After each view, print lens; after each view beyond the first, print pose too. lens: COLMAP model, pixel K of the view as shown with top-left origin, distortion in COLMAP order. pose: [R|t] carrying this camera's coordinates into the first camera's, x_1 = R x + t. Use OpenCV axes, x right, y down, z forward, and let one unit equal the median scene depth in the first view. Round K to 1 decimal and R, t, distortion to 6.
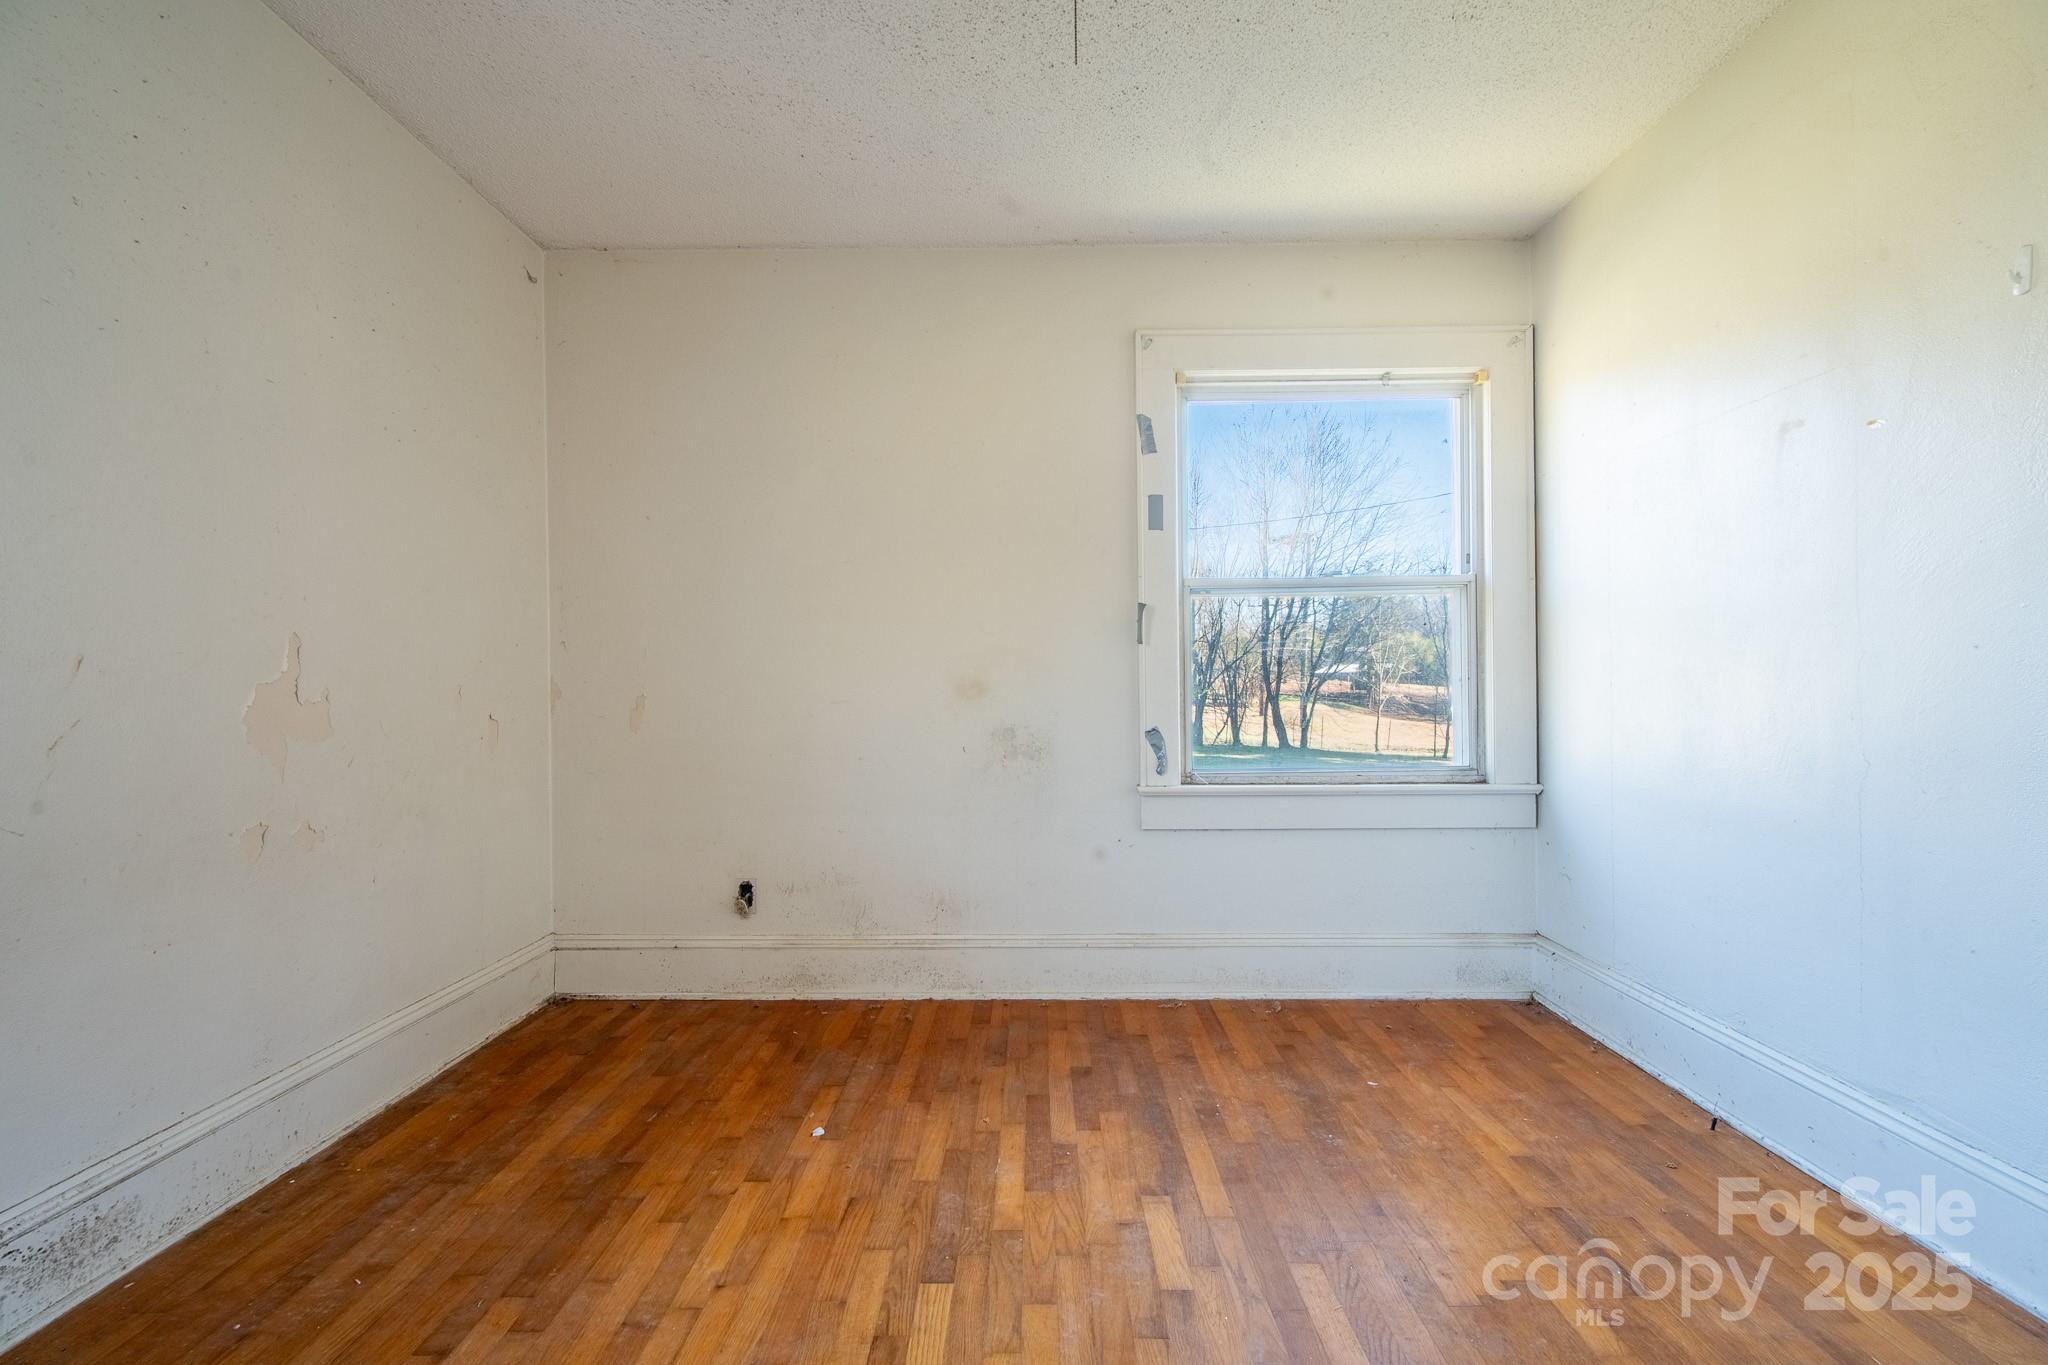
lens RADIAL K [[902.3, 0, 1024.0], [0, 902.3, 682.5], [0, 0, 1]] dist [0.002902, 0.000930]
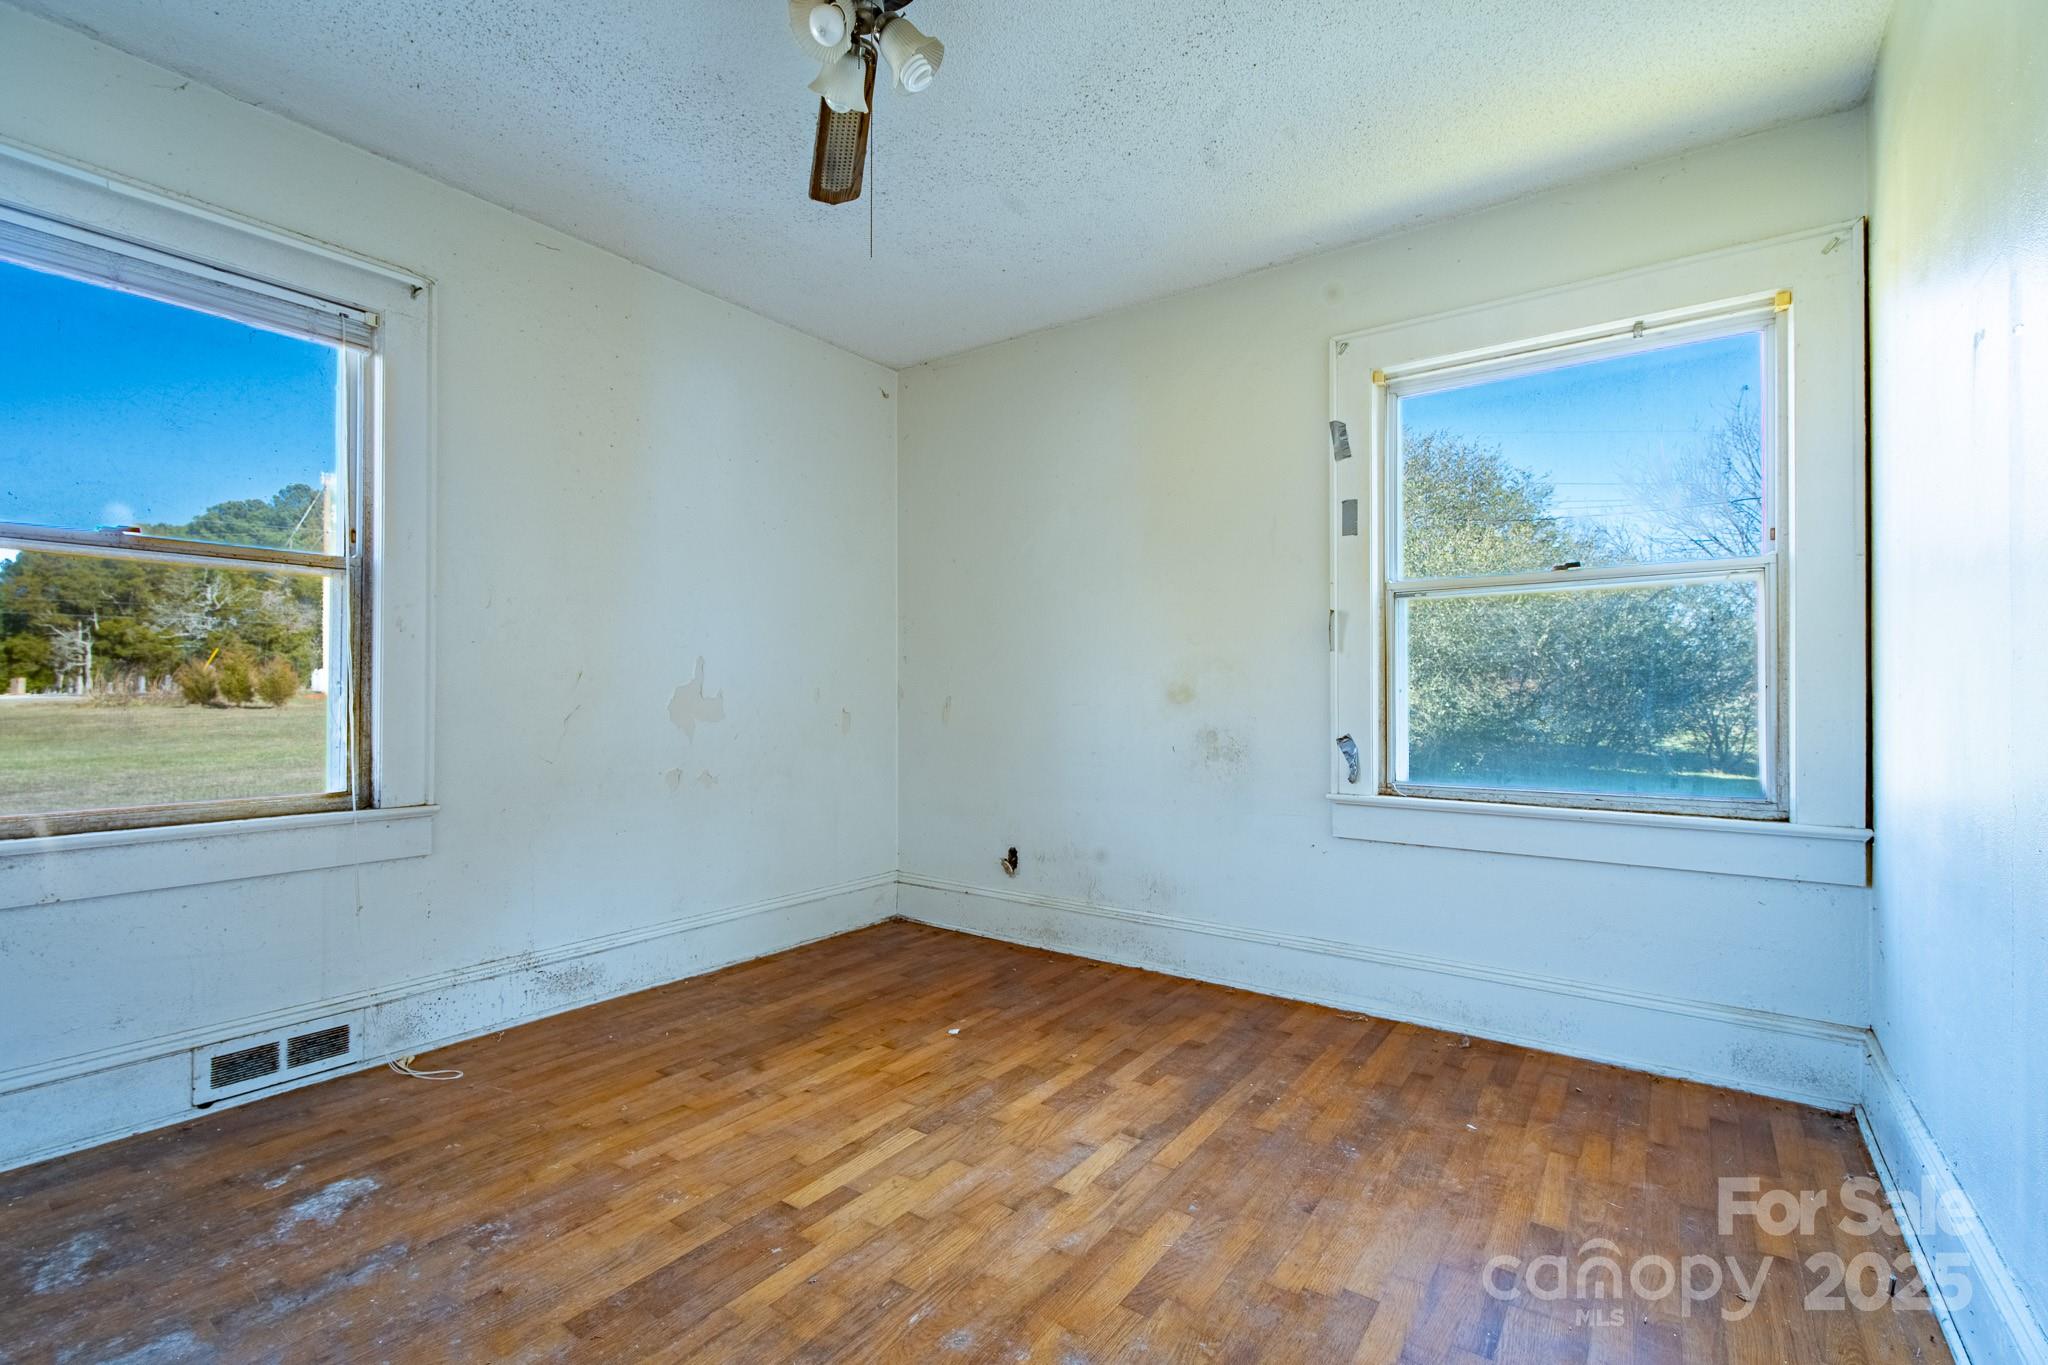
lens RADIAL K [[902.3, 0, 1024.0], [0, 902.3, 682.5], [0, 0, 1]] dist [0.002902, 0.000930]
pose [[0.821300, 0.001832, -0.570494, 0.443953], [-0.004575, 0.999984, -0.003375, -0.002890], [0.570478, 0.005383, 0.821295, -0.015092]]
